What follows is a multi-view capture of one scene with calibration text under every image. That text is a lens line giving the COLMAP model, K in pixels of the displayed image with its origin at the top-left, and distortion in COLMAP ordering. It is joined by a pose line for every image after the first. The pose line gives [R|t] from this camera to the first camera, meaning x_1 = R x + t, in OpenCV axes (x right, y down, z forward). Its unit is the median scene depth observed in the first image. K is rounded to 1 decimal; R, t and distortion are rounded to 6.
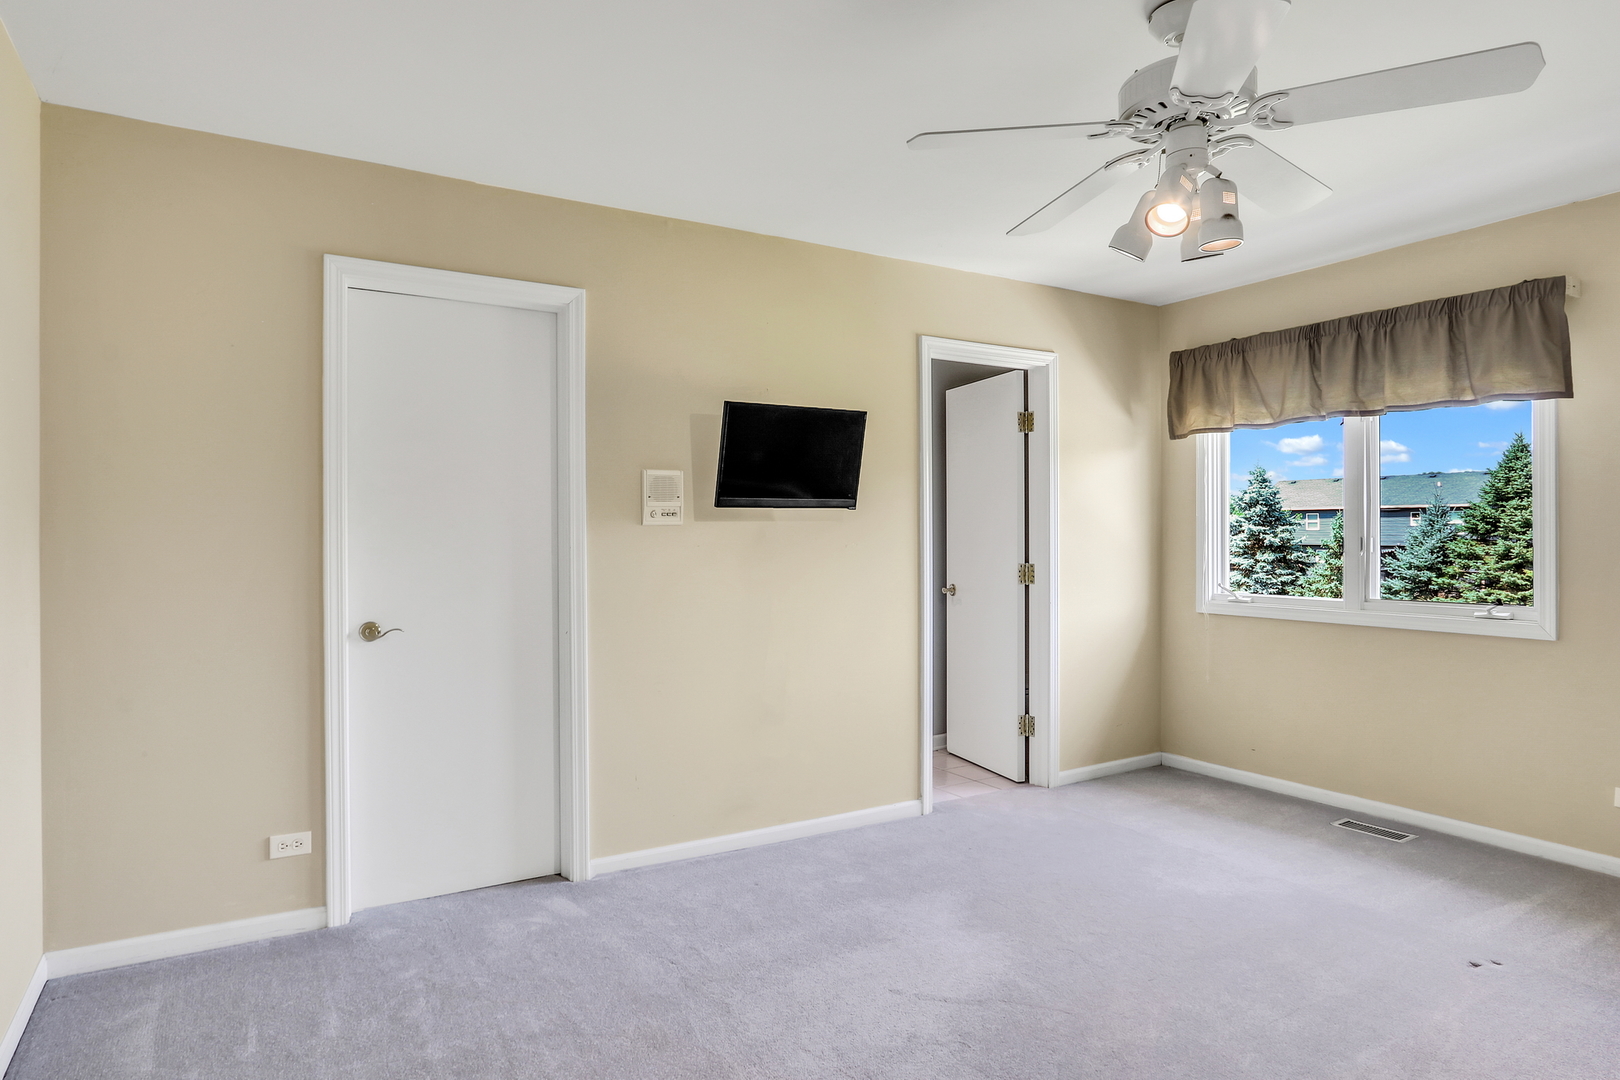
lens RADIAL K [[908.8, 0, 808.1], [0, 908.8, 534.4], [0, 0, 1]] dist [-0.014554, 0.000668]
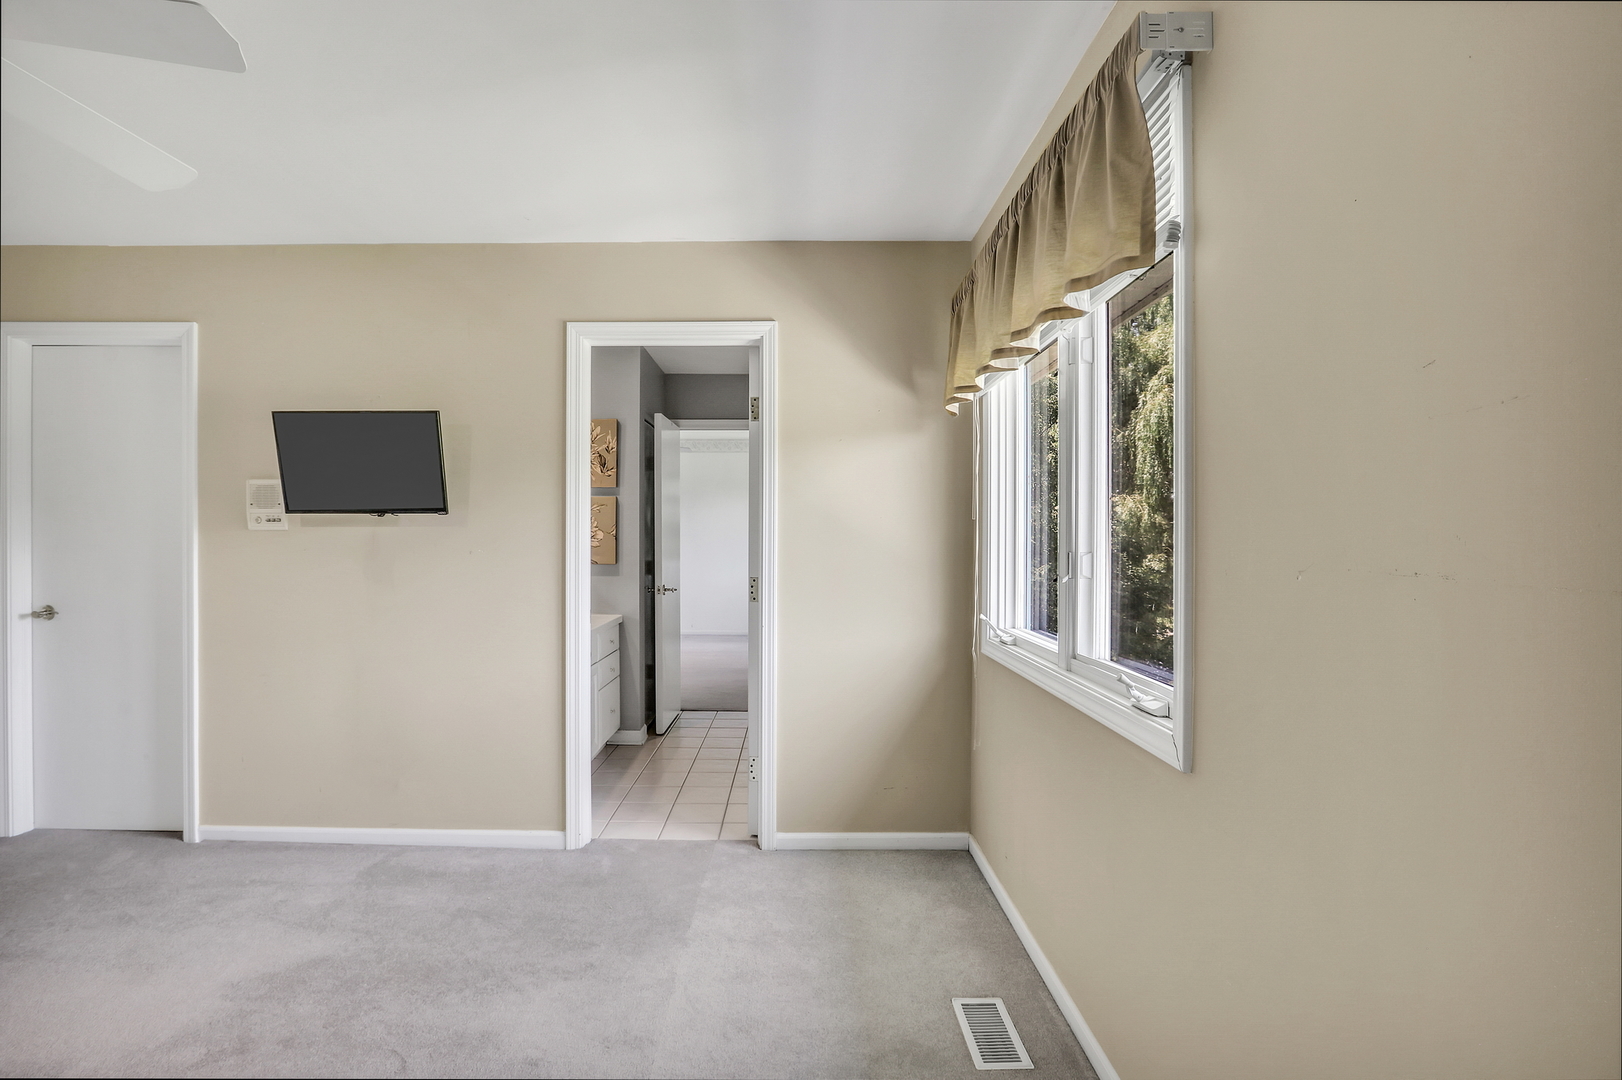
lens RADIAL K [[790.3, 0, 809.3], [0, 790.3, 542.0], [0, 0, 1]] dist [-0.016394, 0.002365]
pose [[0.856926, 0.009479, -0.515352, 0.878213], [-0.007685, 0.999955, 0.005614, -0.006494], [0.515382, -0.000851, 0.856960, 0.532788]]
